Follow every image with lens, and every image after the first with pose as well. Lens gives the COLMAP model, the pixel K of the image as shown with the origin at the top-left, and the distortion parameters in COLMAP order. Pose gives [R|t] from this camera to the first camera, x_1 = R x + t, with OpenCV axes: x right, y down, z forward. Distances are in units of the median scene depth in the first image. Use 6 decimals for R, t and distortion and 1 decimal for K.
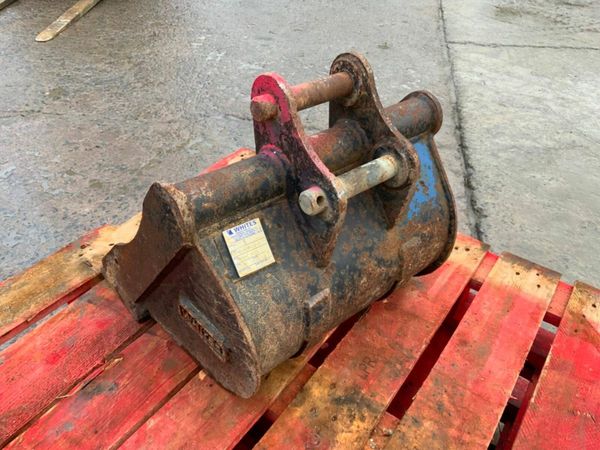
lens RADIAL K [[496.4, 0, 298.5], [0, 496.4, 223.1], [0, 0, 1]] dist [0.074479, -0.161228]
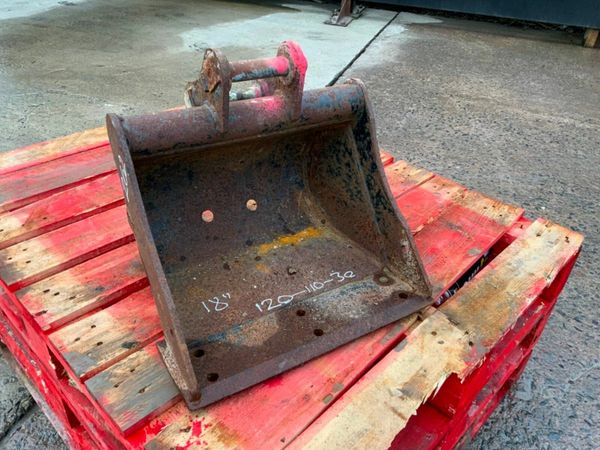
lens RADIAL K [[496.4, 0, 299.1], [0, 496.4, 224.9], [0, 0, 1]] dist [0.074479, -0.161228]
pose [[-0.981424, -0.178982, 0.069087, -0.204771], [0.007534, 0.323871, 0.946071, -1.165820], [-0.191706, 0.929017, -0.316507, 1.533724]]
